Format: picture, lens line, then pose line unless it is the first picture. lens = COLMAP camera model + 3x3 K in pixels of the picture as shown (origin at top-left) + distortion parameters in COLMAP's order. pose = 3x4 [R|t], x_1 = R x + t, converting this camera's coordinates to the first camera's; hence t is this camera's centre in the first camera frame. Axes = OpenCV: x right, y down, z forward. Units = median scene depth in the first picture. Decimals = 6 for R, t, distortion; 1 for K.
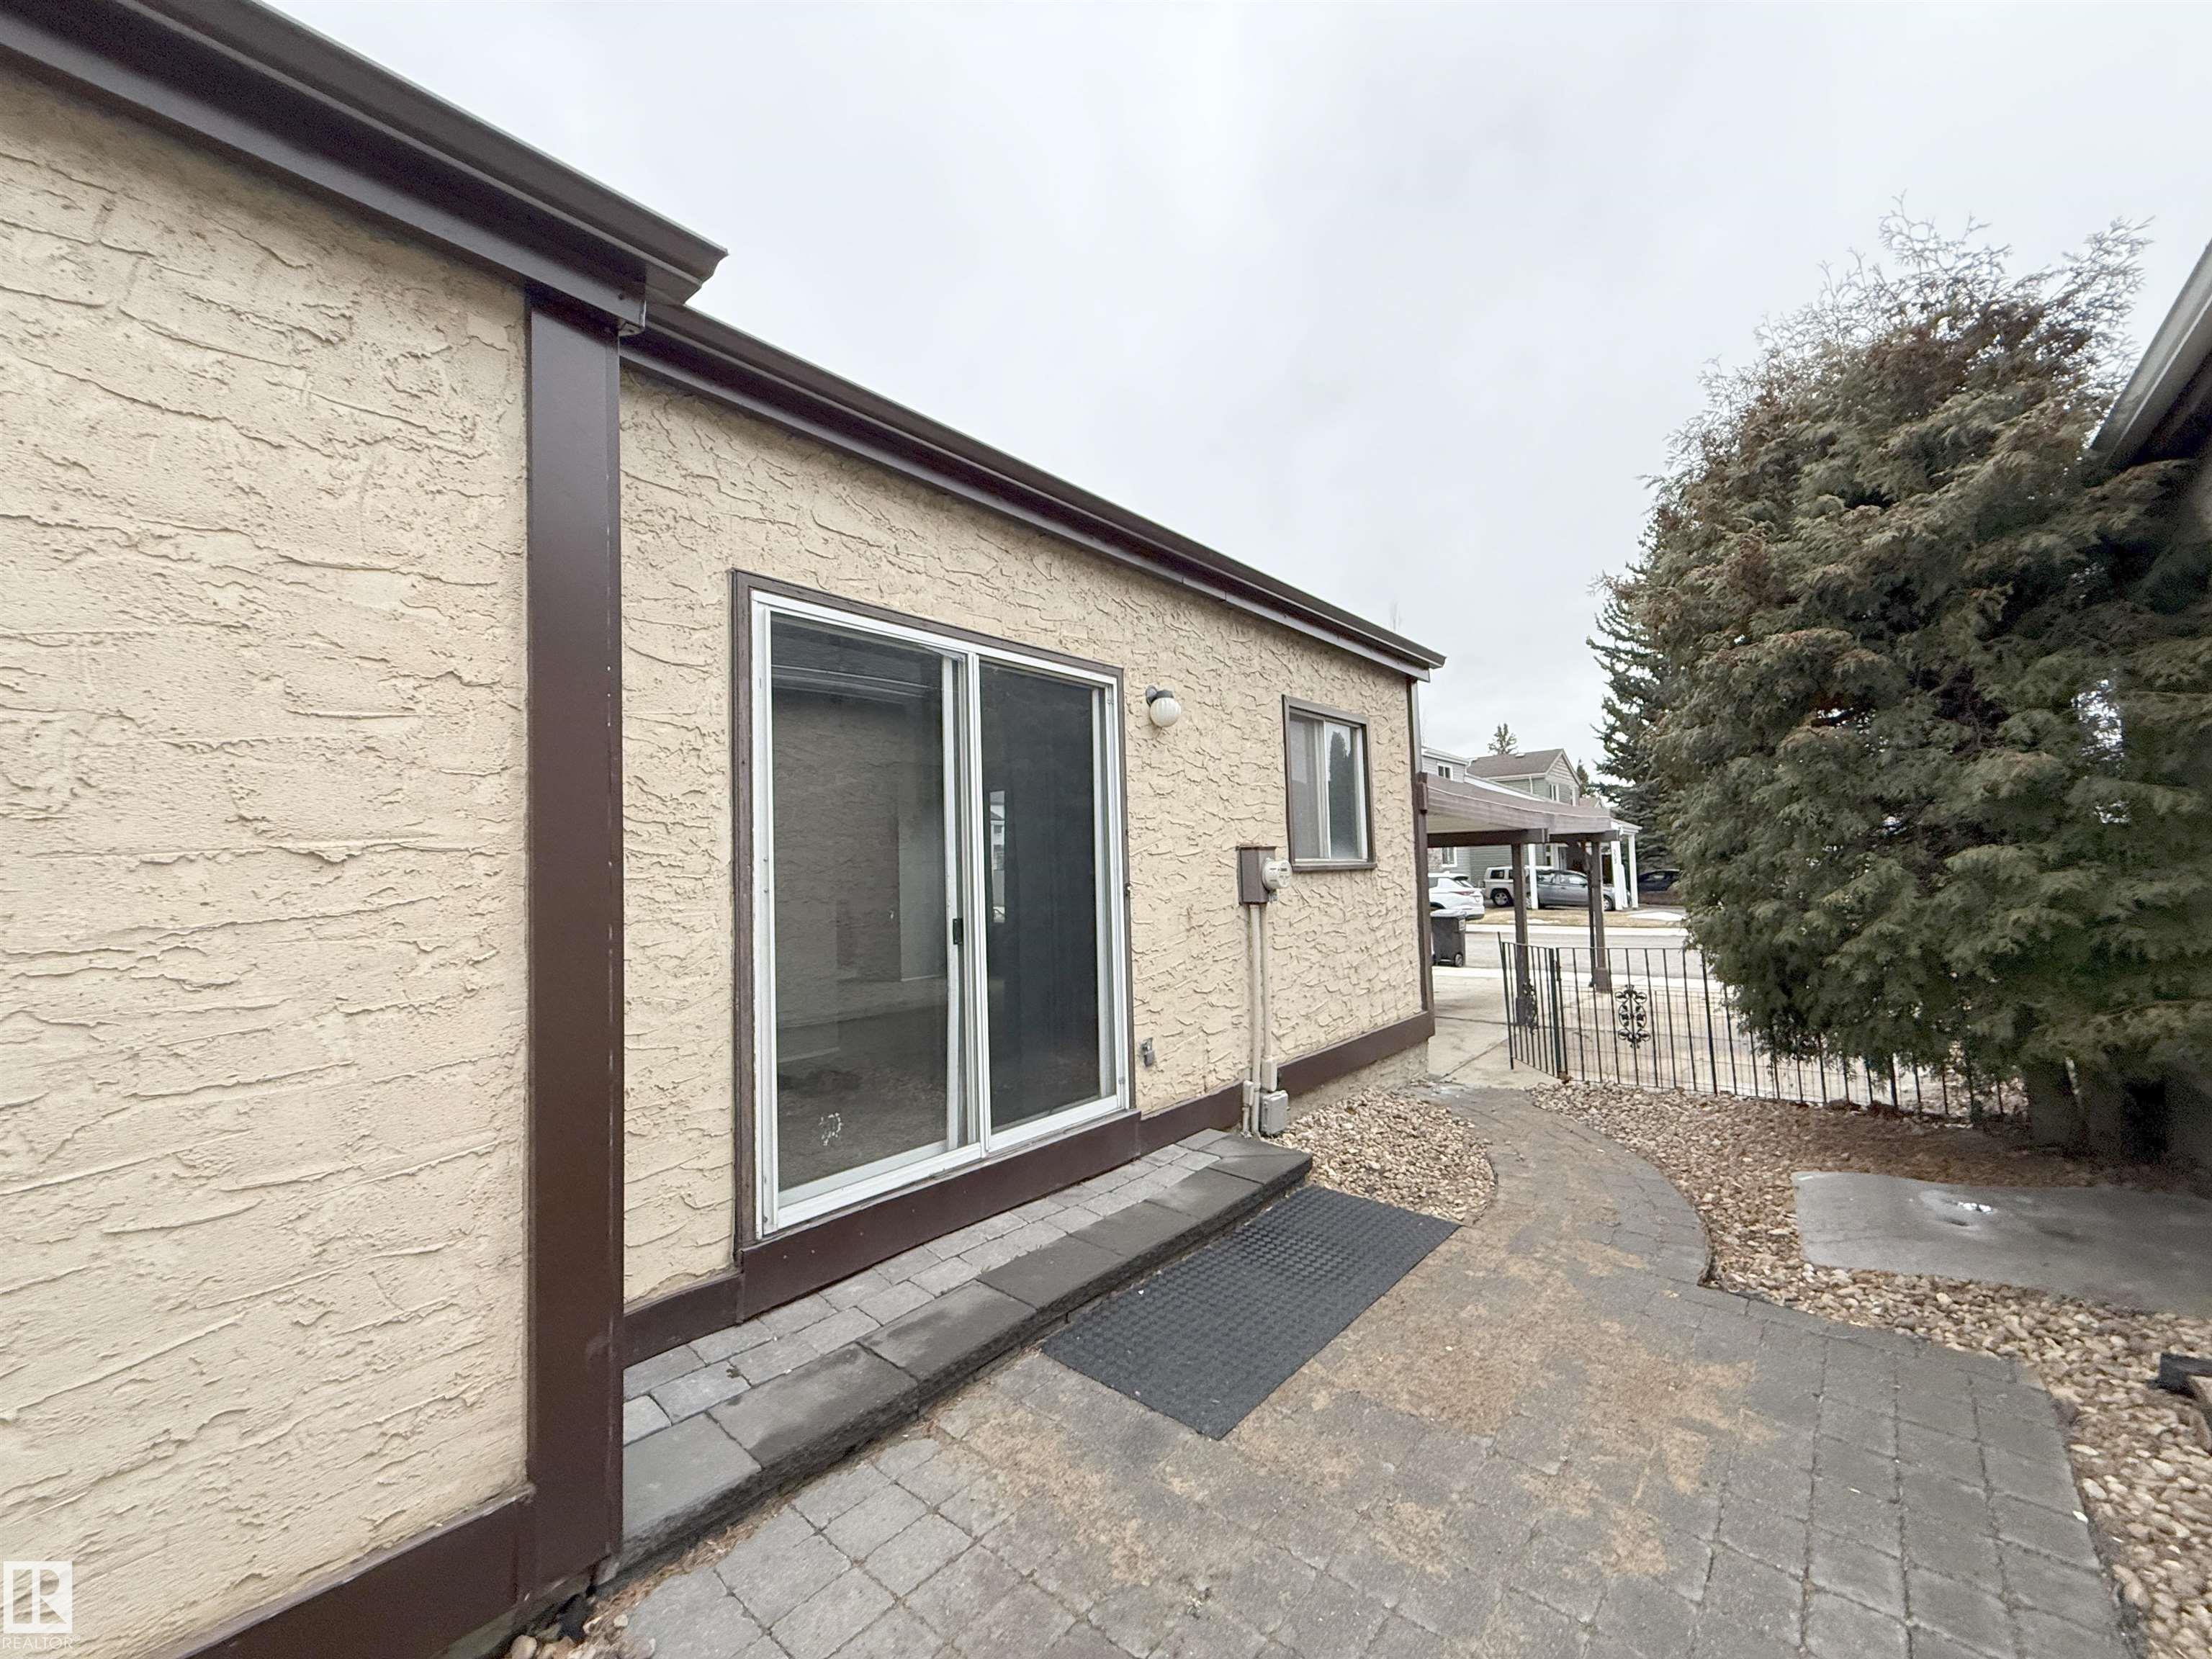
lens RADIAL K [[877.3, 0, 1099.8], [0, 877.3, 823.8], [0, 0, 1]] dist [-0.000239, 0.000208]
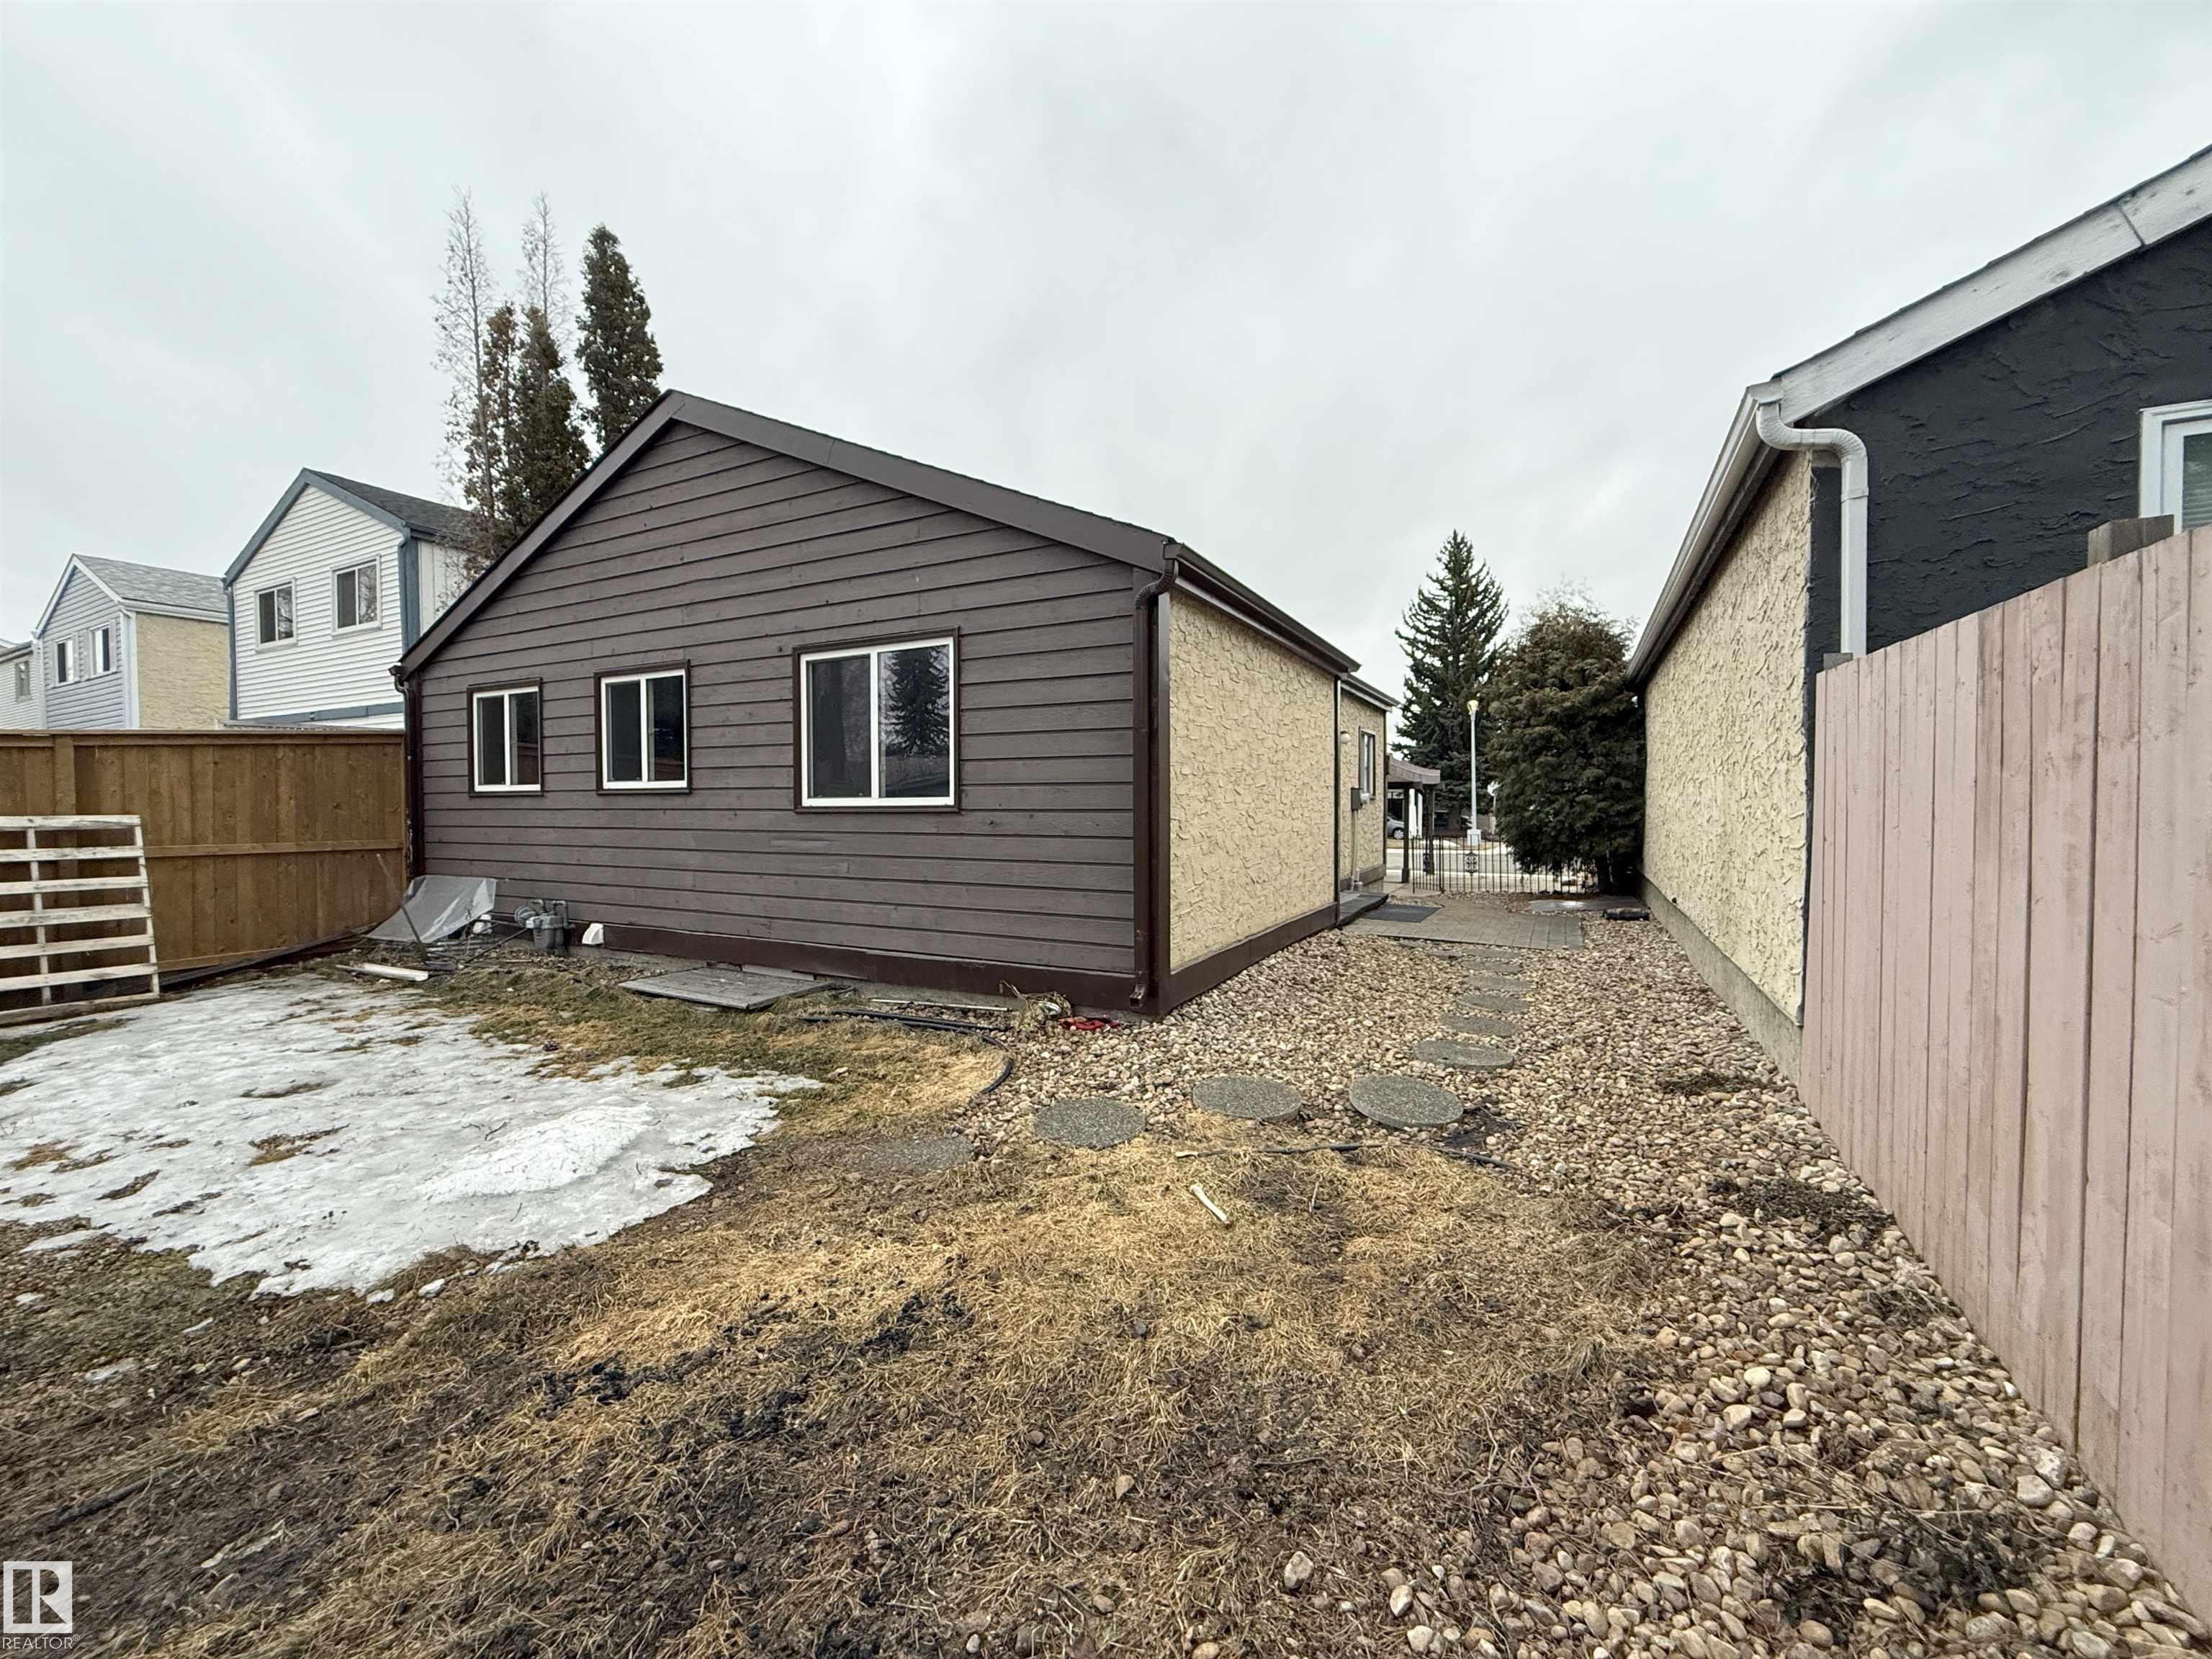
lens RADIAL K [[877.3, 0, 1099.8], [0, 877.3, 823.8], [0, 0, 1]] dist [-0.000239, 0.000208]
pose [[0.974864, 0.018484, 0.222032, -1.378774], [-0.035033, 0.996873, 0.070830, -0.032184], [-0.220028, -0.076828, 0.972463, -1.652650]]
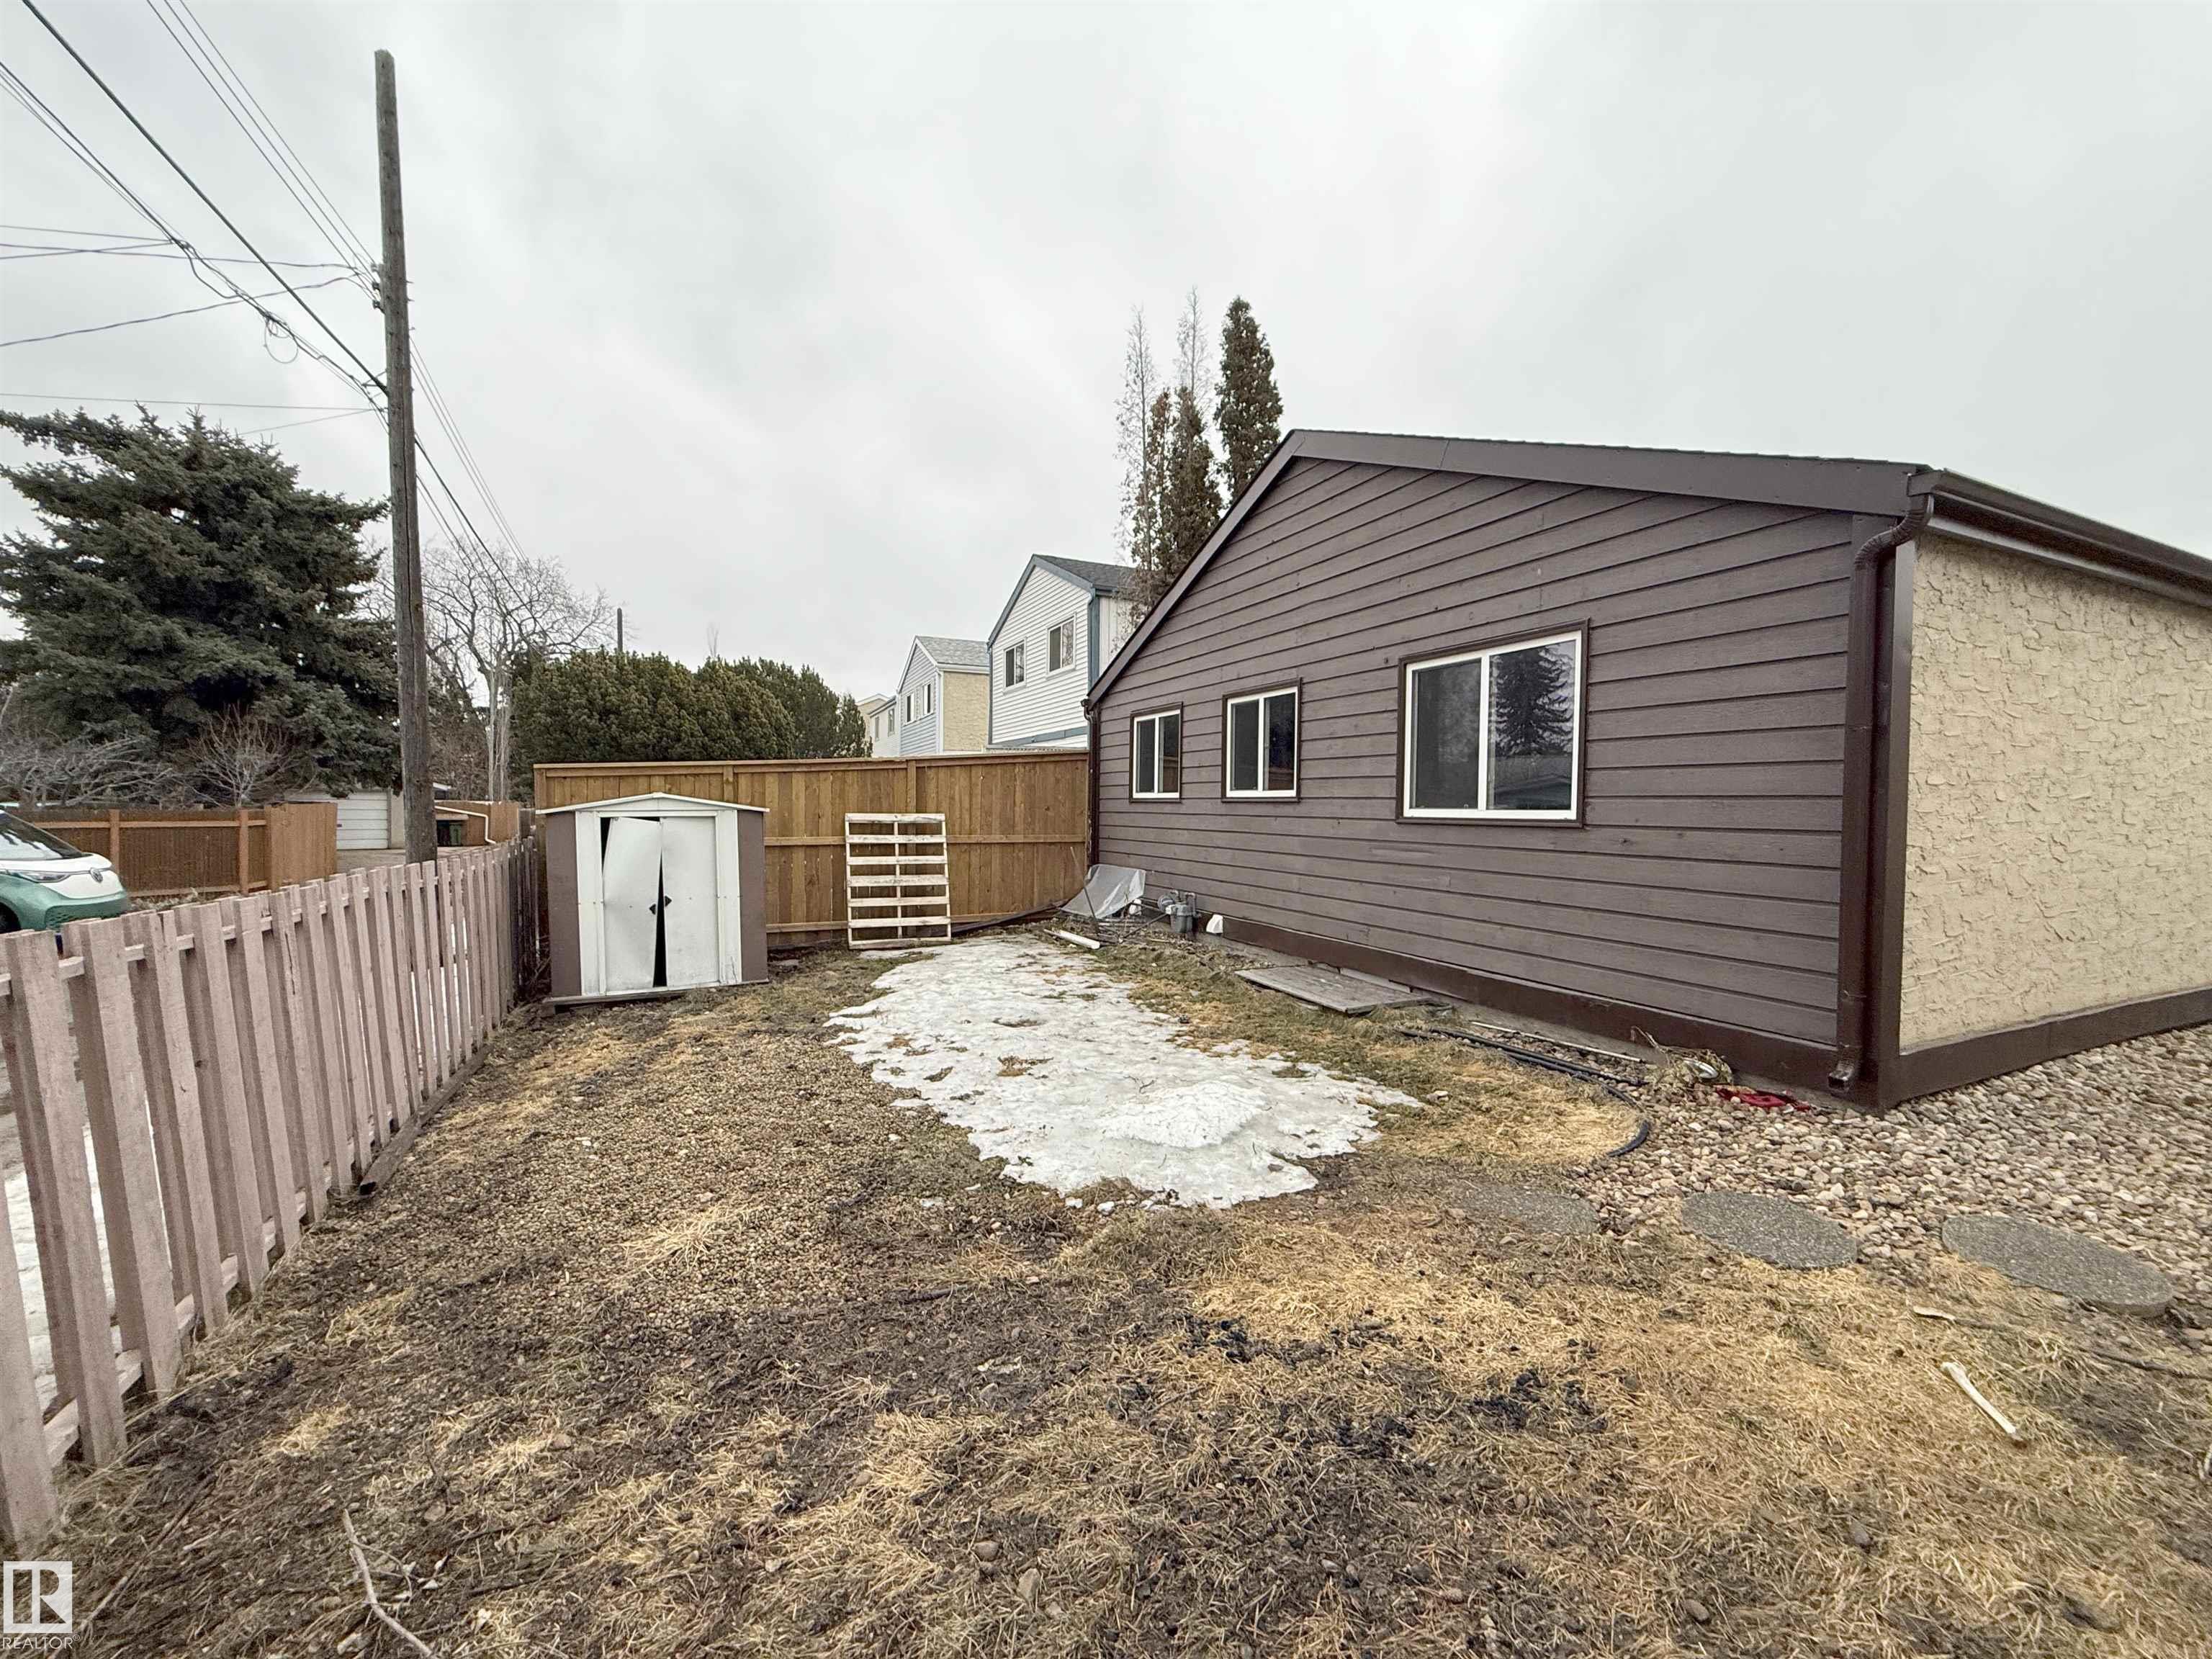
lens RADIAL K [[877.3, 0, 1099.8], [0, 877.3, 823.8], [0, 0, 1]] dist [-0.000239, 0.000208]
pose [[0.909887, 0.045147, -0.412393, -1.405215], [-0.011628, 0.996446, 0.083431, -0.050105], [0.414694, -0.071117, 0.907178, -1.647479]]
